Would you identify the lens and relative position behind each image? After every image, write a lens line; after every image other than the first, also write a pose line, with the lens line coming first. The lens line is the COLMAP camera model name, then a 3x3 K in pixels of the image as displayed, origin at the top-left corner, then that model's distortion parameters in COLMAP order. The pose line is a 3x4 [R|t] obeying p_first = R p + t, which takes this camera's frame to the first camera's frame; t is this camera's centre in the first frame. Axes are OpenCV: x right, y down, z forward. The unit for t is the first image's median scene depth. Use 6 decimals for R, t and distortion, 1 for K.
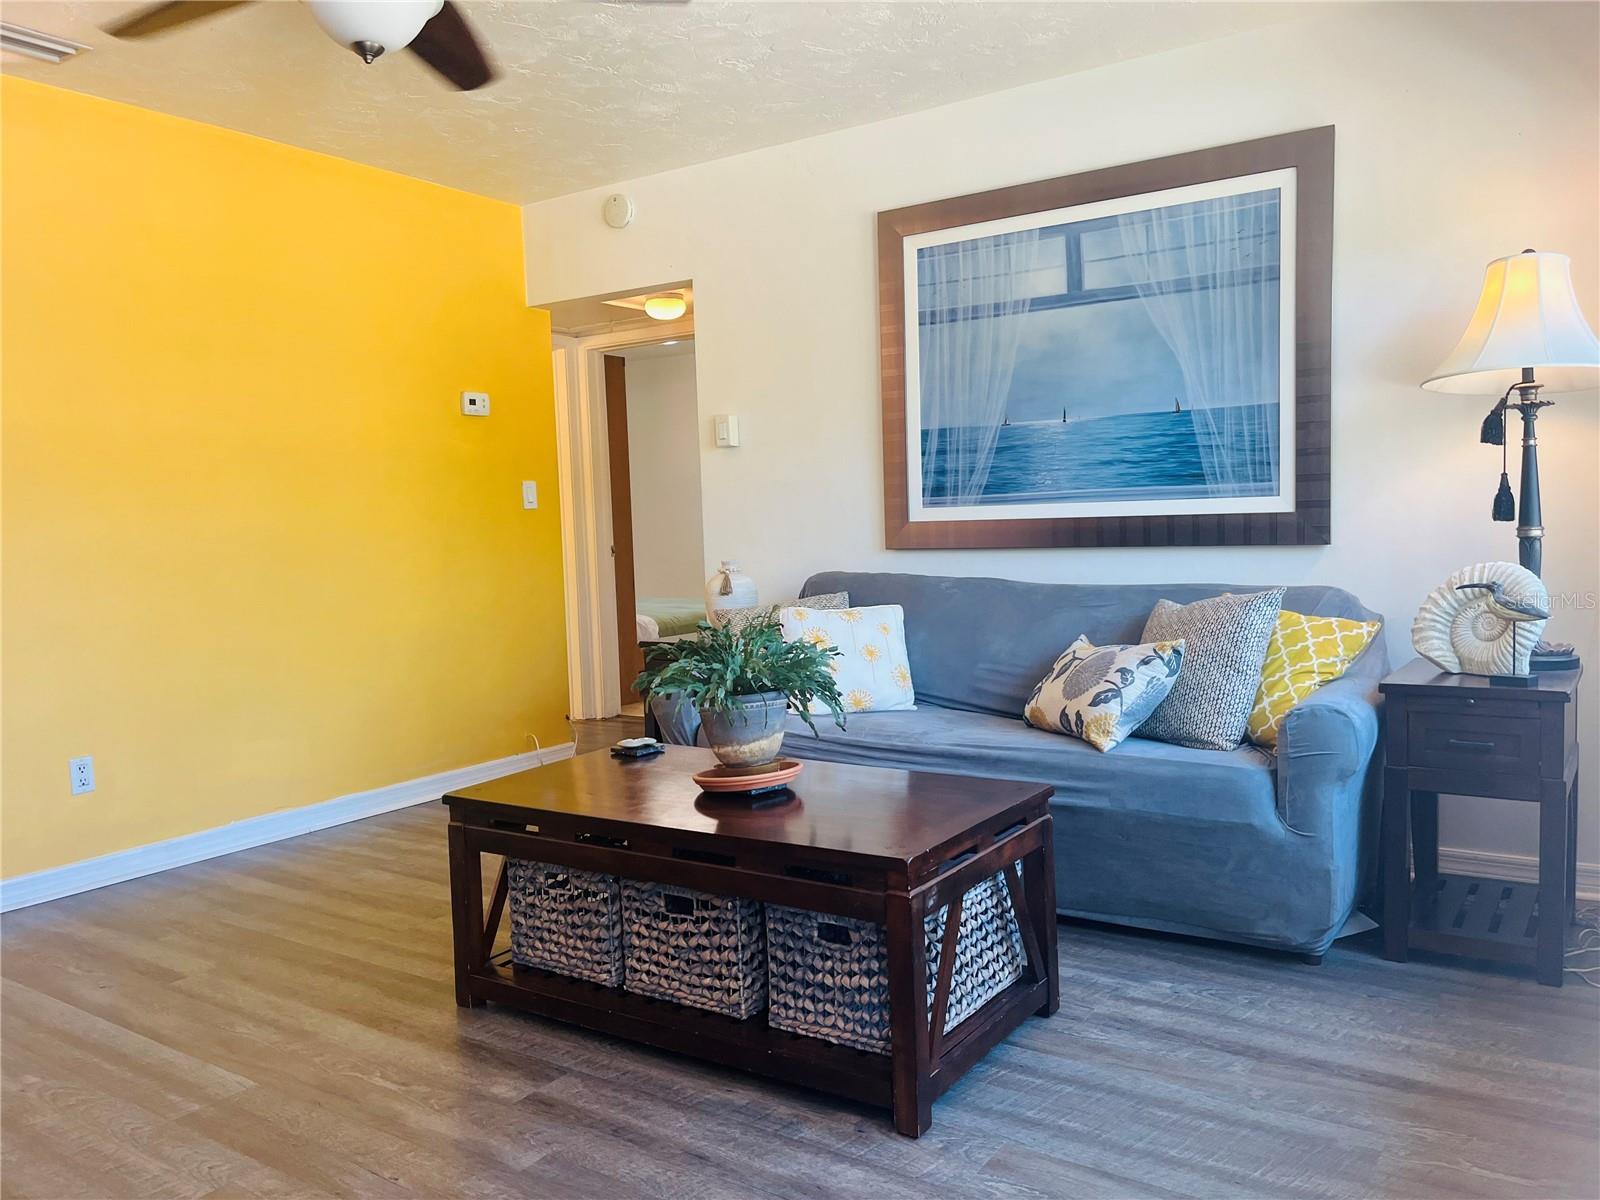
lens RADIAL K [[1223.5, 0, 800.5], [0, 1223.5, 603.6], [0, 0, 1]] dist [0.076270, -0.117936]
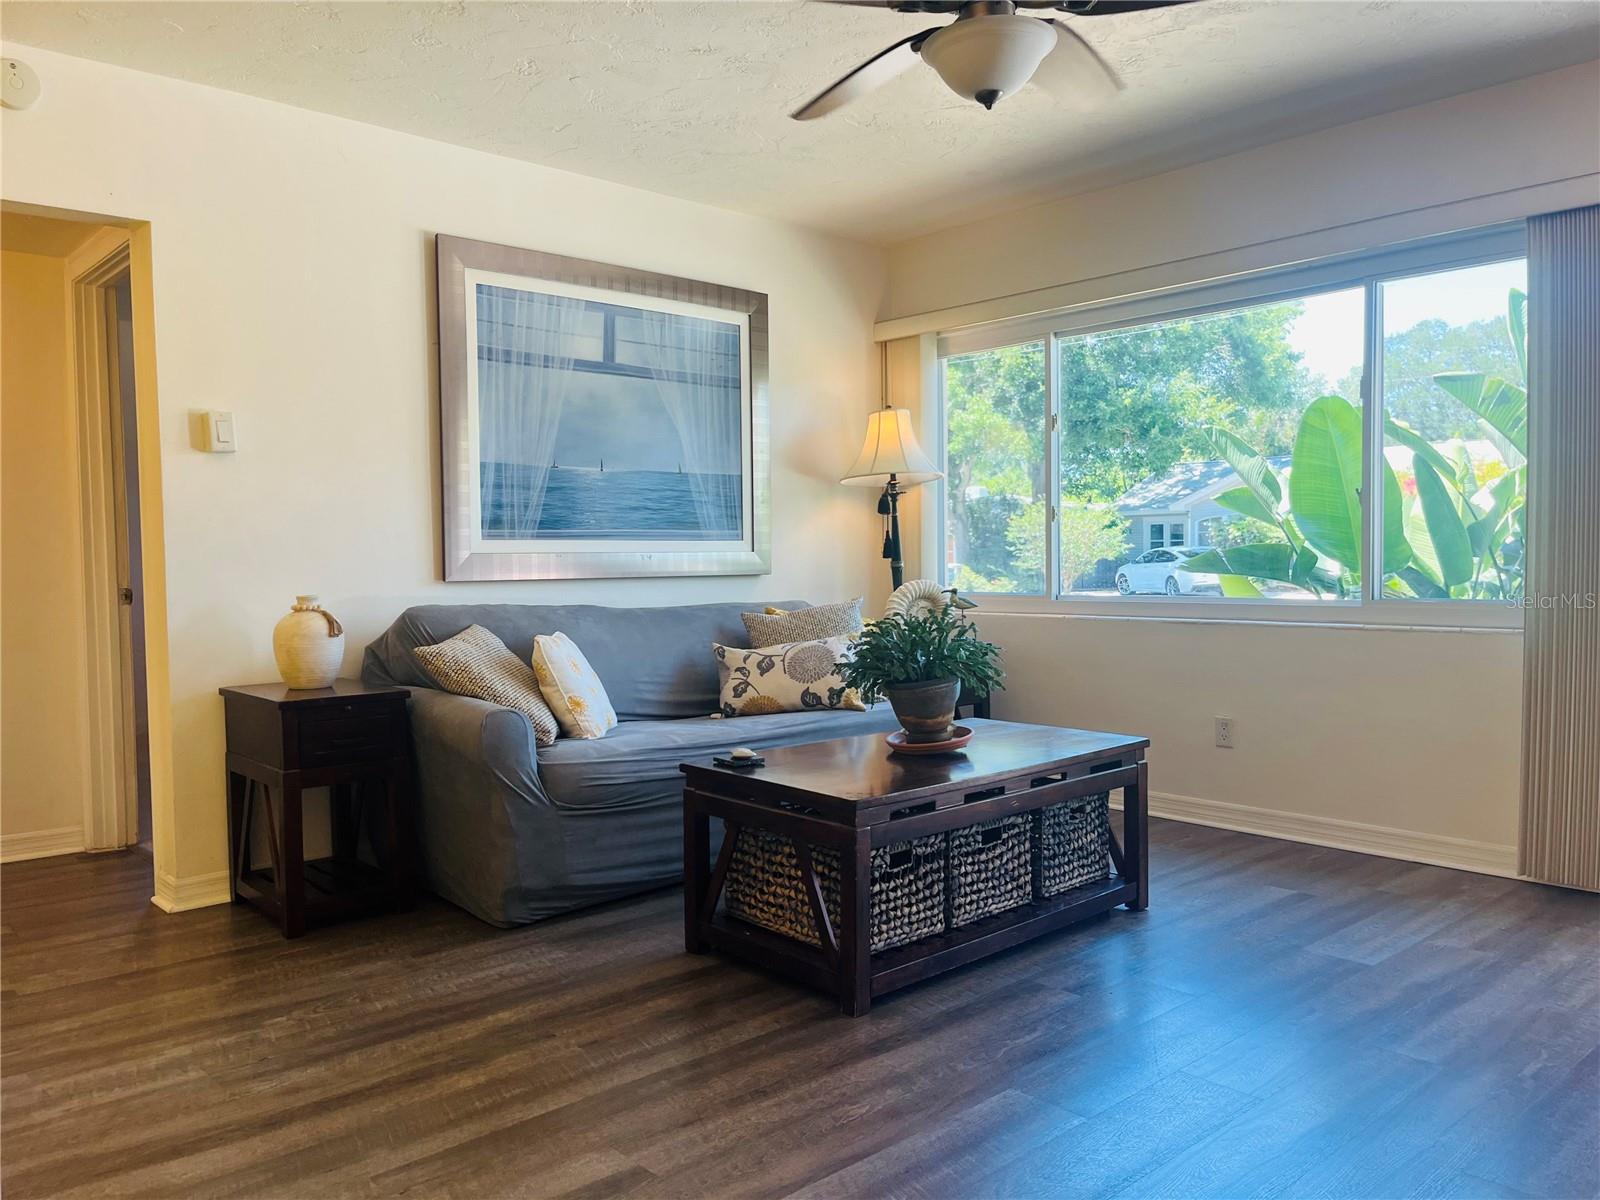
lens RADIAL K [[1223.5, 0, 800.5], [0, 1223.5, 603.6], [0, 0, 1]] dist [0.076270, -0.117936]
pose [[0.231531, -0.009824, 0.972778, -0.882754], [0.076131, 0.997065, -0.008051, 0.001308], [-0.969844, 0.075923, 0.231599, 0.564866]]
